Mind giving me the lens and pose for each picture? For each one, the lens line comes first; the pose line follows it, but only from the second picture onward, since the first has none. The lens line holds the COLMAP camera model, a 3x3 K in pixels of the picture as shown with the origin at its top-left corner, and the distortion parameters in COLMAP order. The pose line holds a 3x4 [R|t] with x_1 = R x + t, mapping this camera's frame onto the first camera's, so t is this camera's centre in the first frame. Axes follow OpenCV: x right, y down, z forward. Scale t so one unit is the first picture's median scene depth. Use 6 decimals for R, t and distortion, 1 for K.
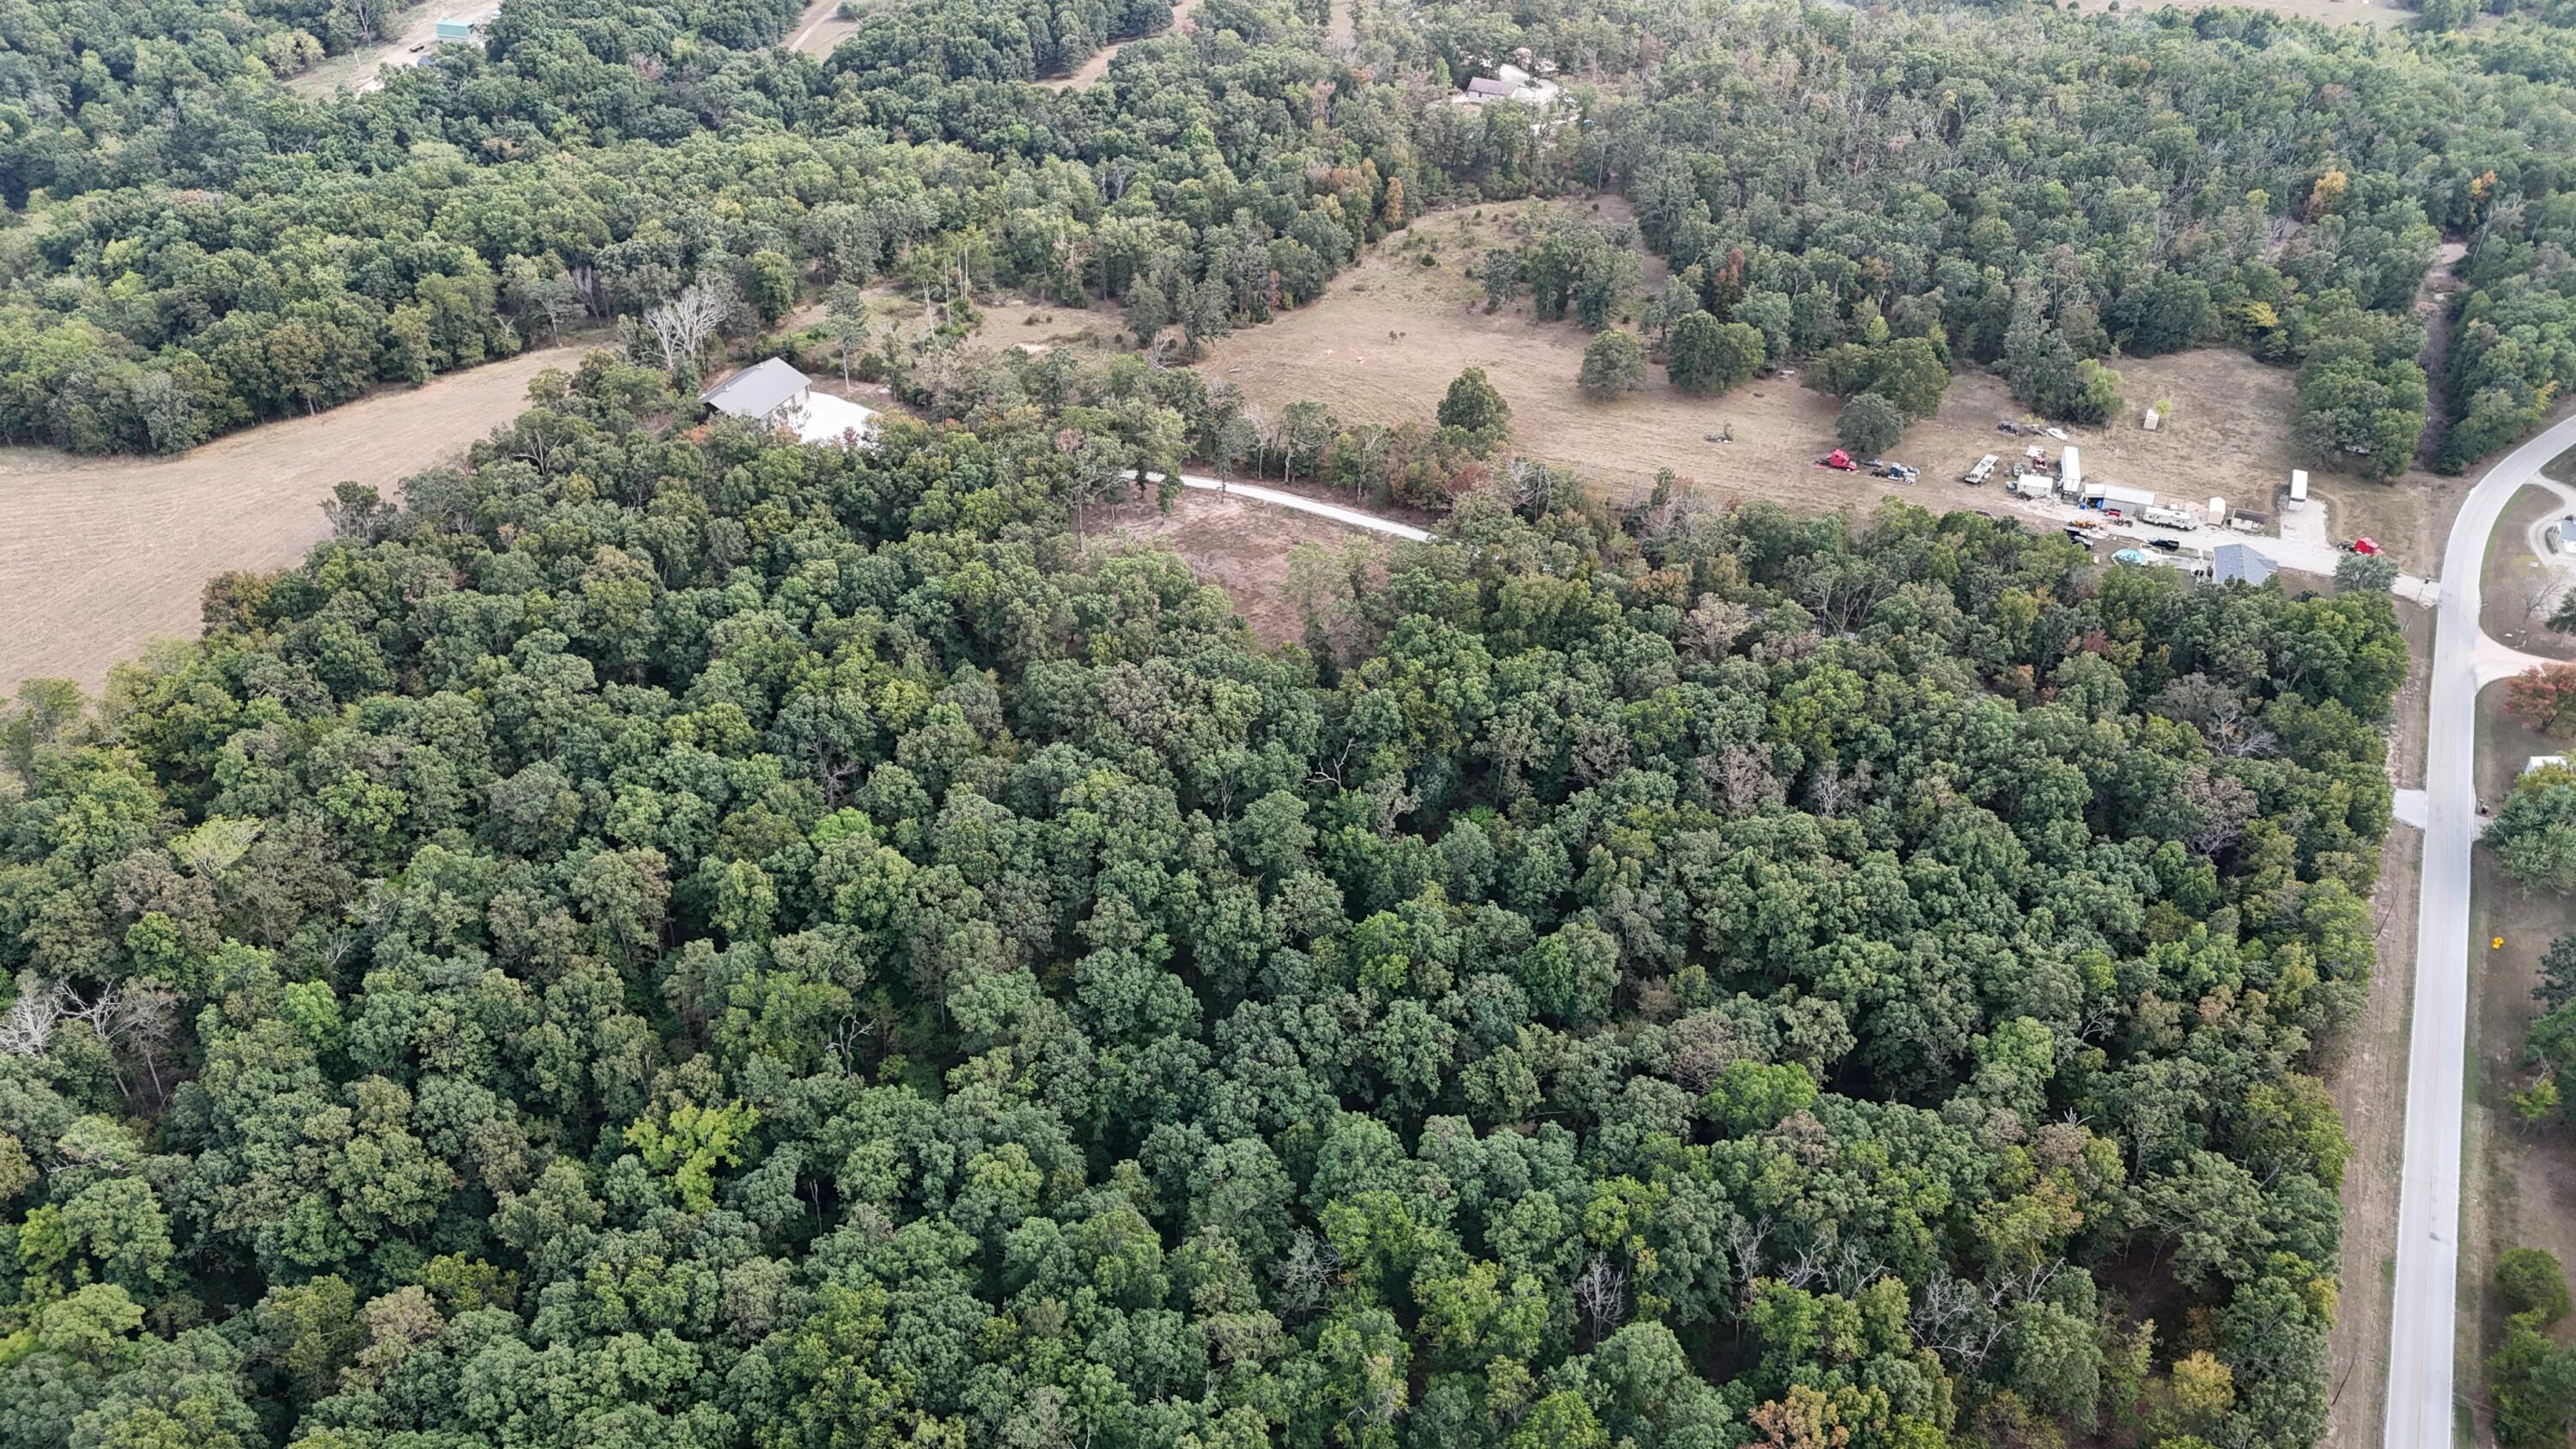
lens RADIAL K [[1916.6, 0, 1287.7], [0, 1916.6, 725.6], [0, 0, 1]] dist [0.053972, -0.033308]
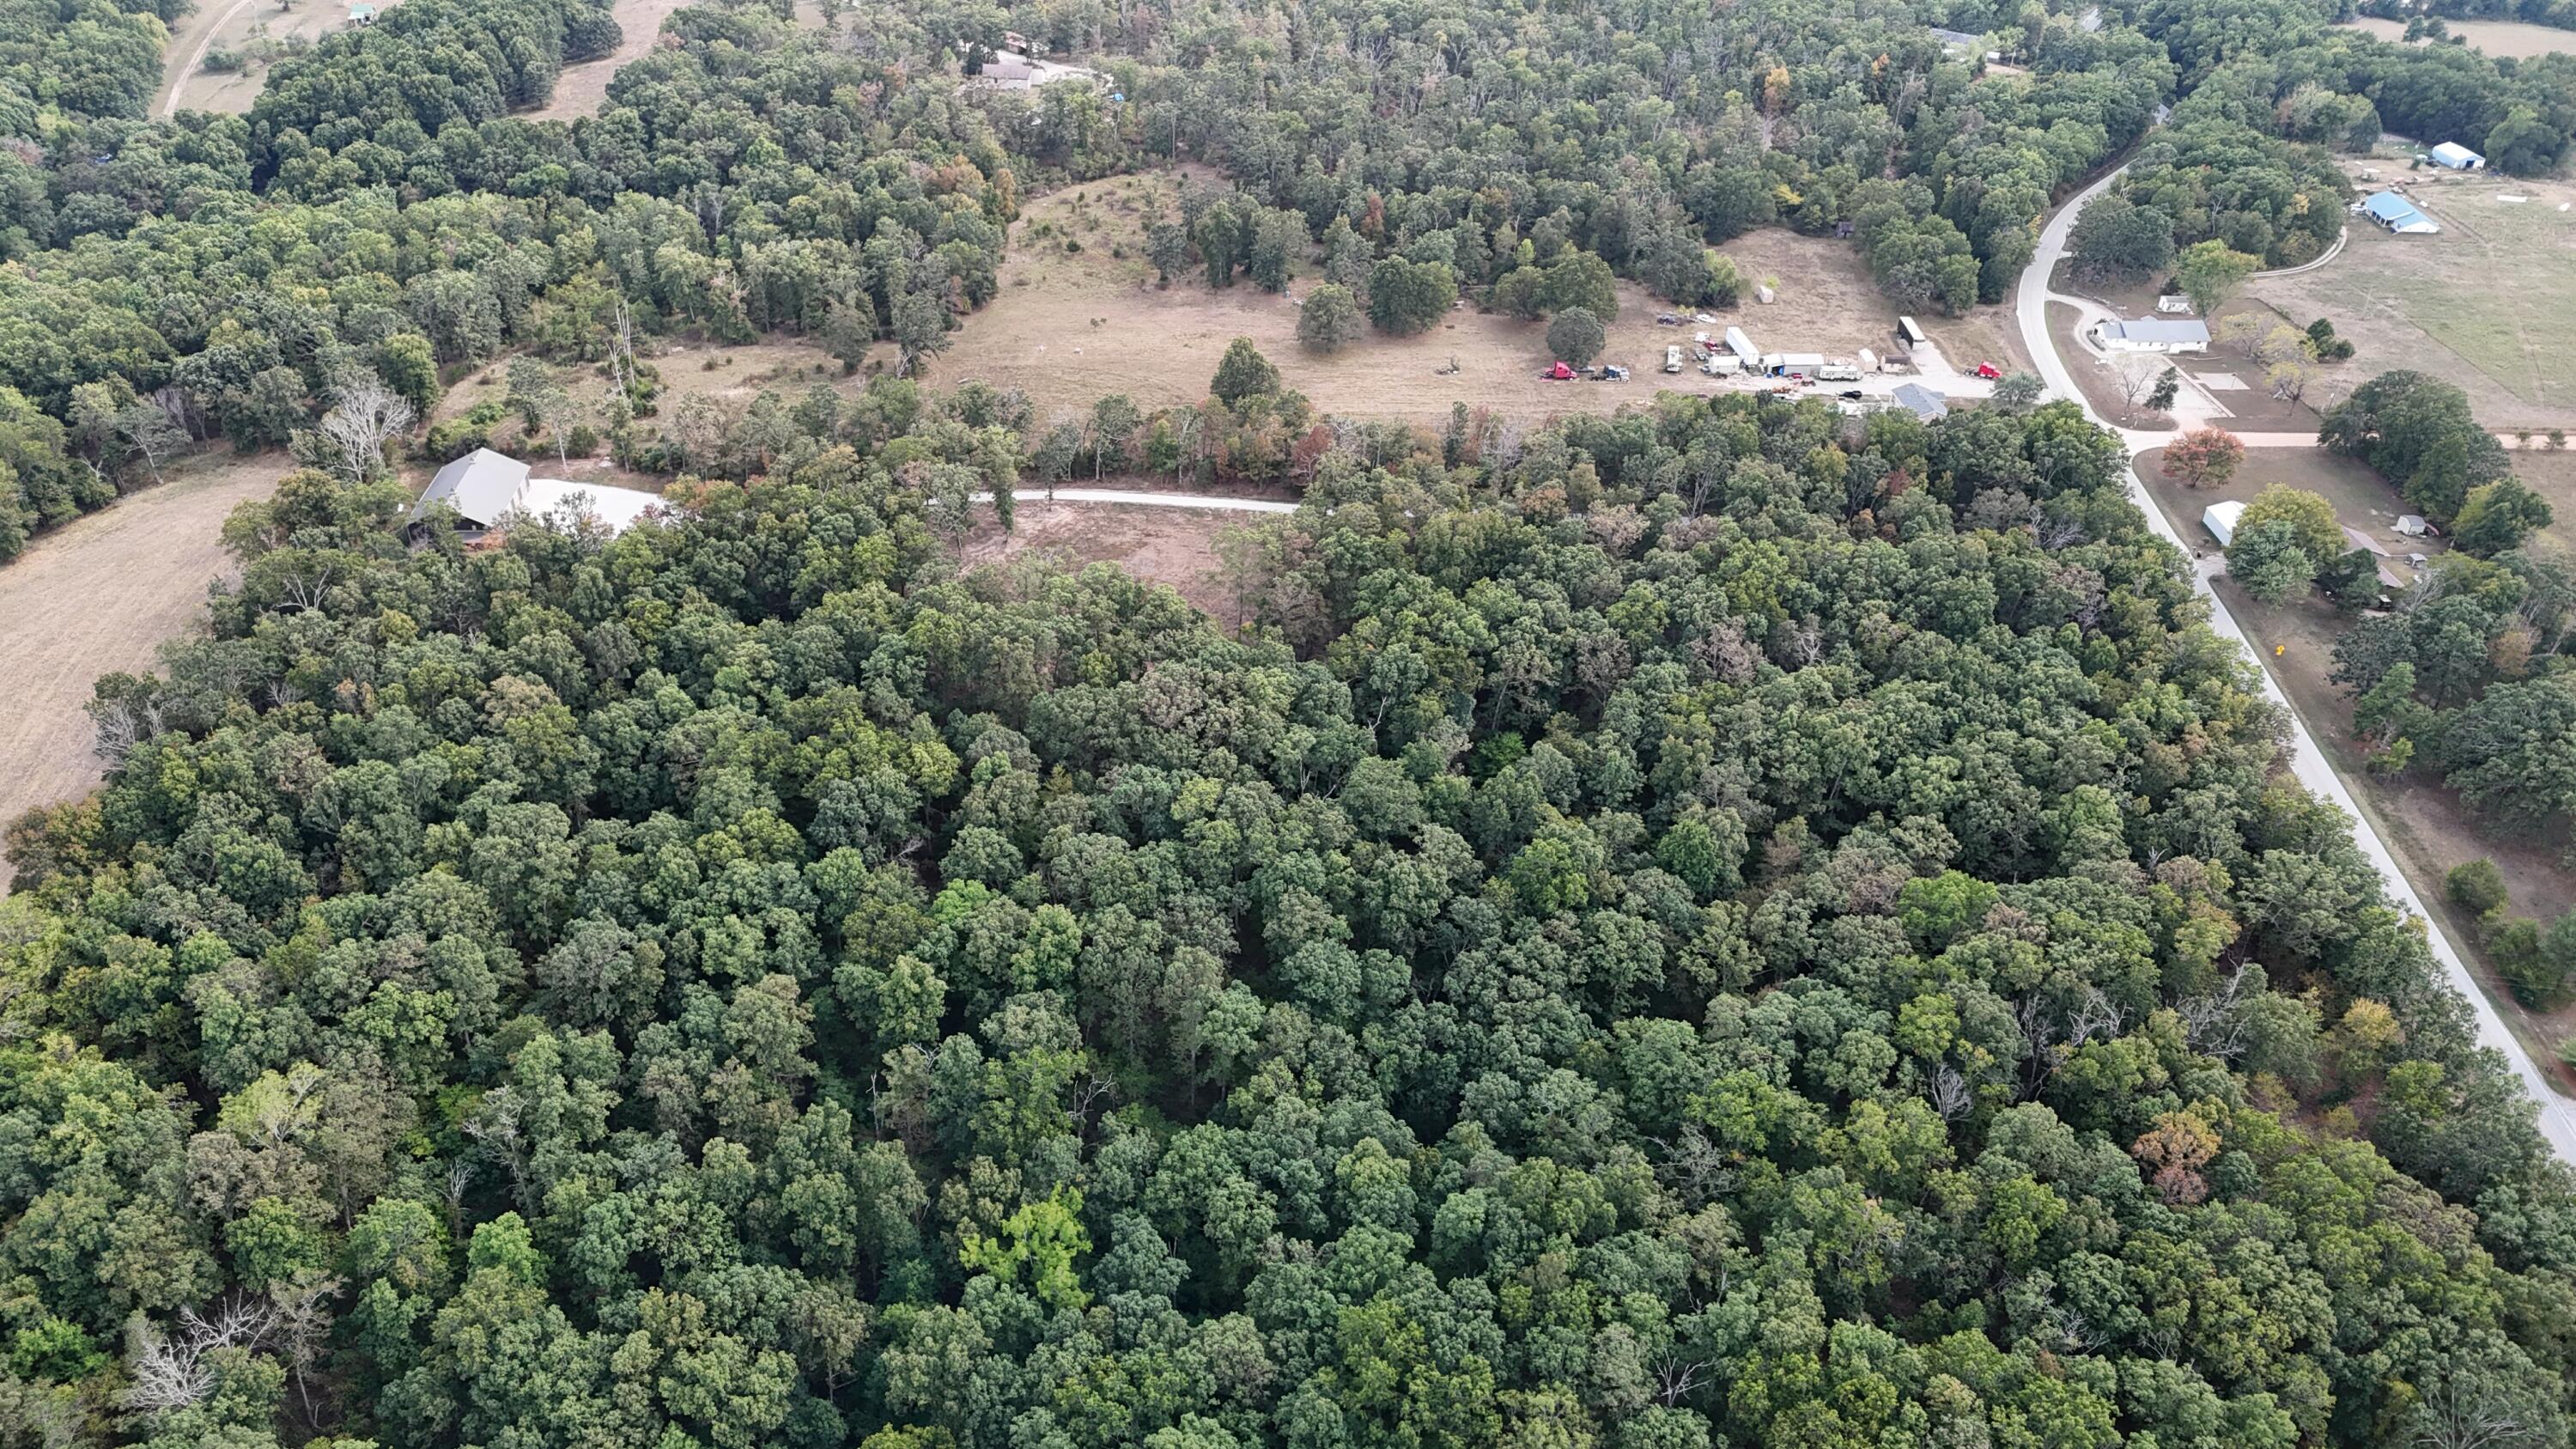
lens RADIAL K [[1916.6, 0, 1292.8], [0, 1916.6, 725.7], [0, 0, 1]] dist [0.053972, -0.033308]
pose [[0.910492, -0.223945, 0.347640, -0.289741], [0.219968, 0.974151, 0.051426, -0.032507], [-0.350170, 0.029646, 0.936217, 0.039126]]
